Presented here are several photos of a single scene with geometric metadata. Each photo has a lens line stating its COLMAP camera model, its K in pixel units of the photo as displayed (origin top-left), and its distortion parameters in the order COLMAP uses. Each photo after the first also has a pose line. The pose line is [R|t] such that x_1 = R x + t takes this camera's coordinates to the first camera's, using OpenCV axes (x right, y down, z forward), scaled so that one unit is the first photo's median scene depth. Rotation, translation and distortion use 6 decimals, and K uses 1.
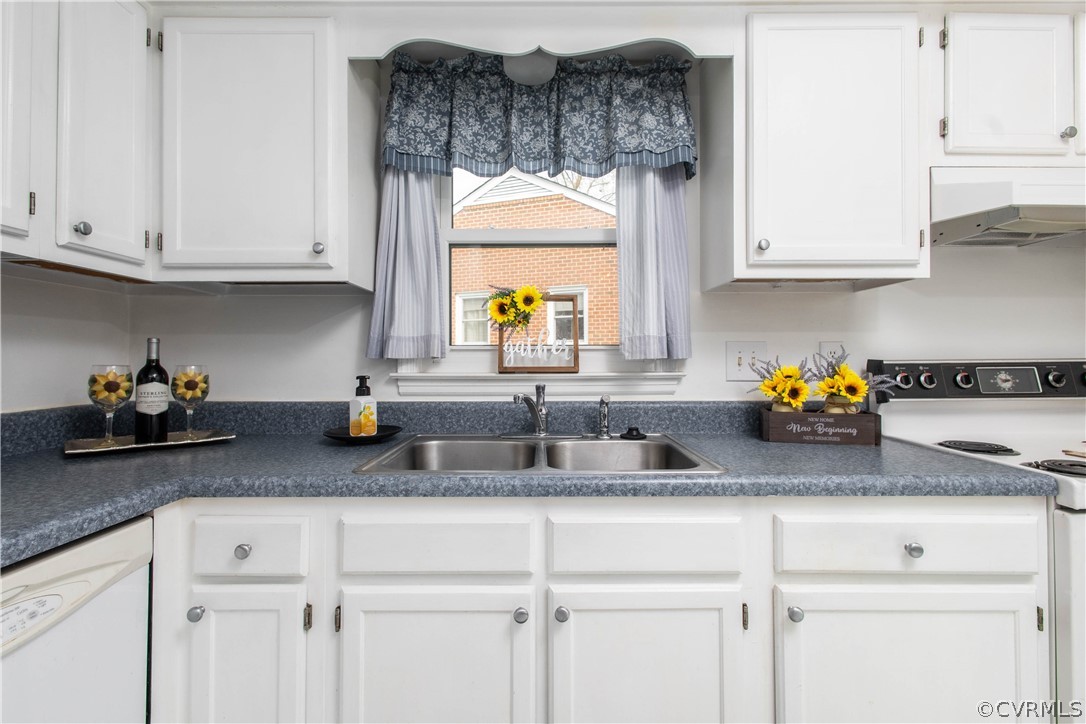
lens RADIAL K [[500.0, 0, 540.2], [0, 500.0, 358.8], [0, 0, 1]] dist [0.005704, 0.000424]
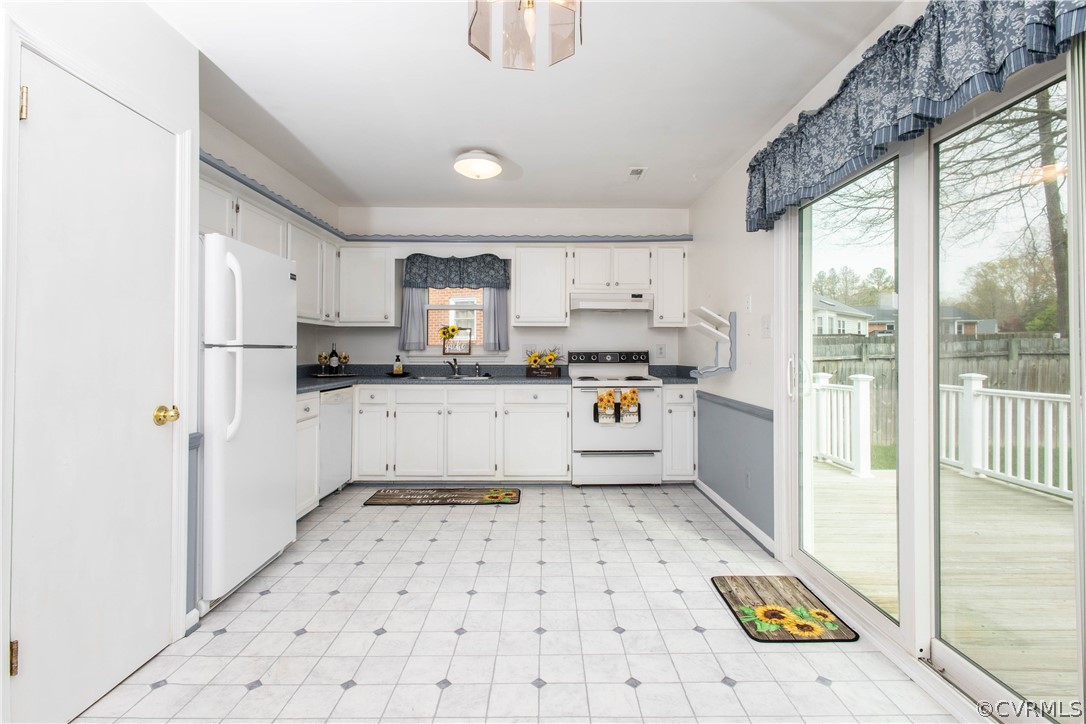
lens RADIAL K [[504.6, 0, 545.9], [0, 504.6, 355.8], [0, 0, 1]] dist [0.001221, 0.000216]
pose [[0.999988, 0.004007, -0.002794, 0.575392], [-0.003964, 0.999876, 0.015260, -0.014251], [0.002855, -0.015249, 0.999880, -2.141517]]
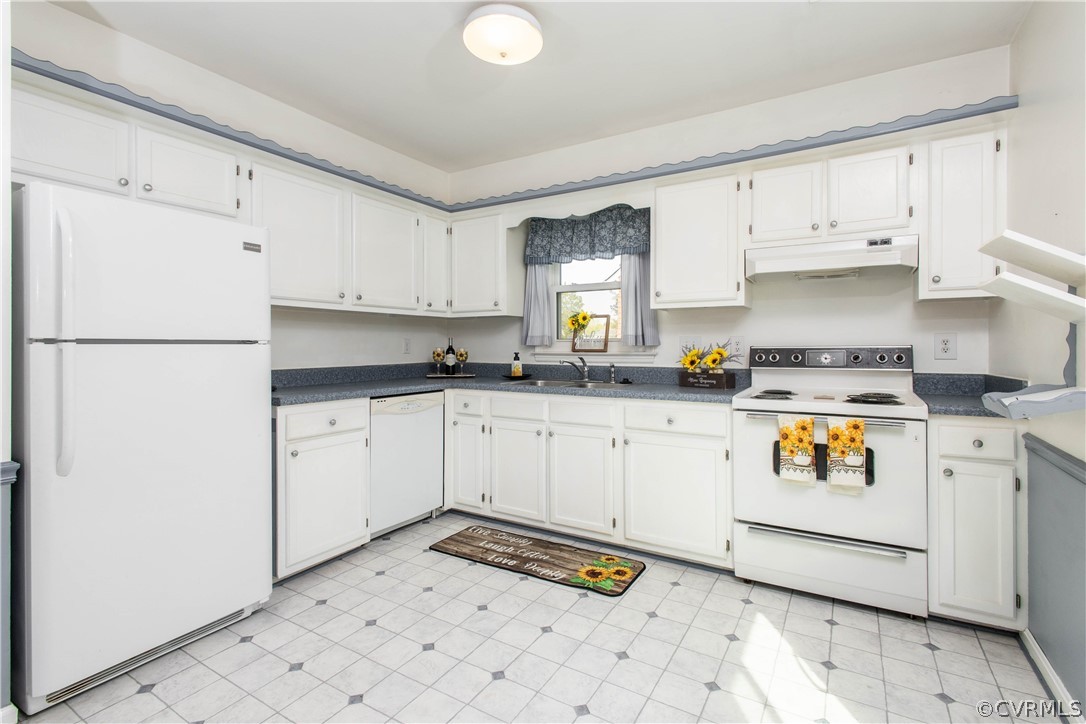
lens RADIAL K [[504.6, 0, 545.9], [0, 504.6, 355.8], [0, 0, 1]] dist [0.001221, 0.000216]
pose [[0.856063, 0.012131, -0.516730, 1.038798], [0.001187, 0.999676, 0.025435, -0.011672], [0.516871, -0.022387, 0.855771, -1.028741]]
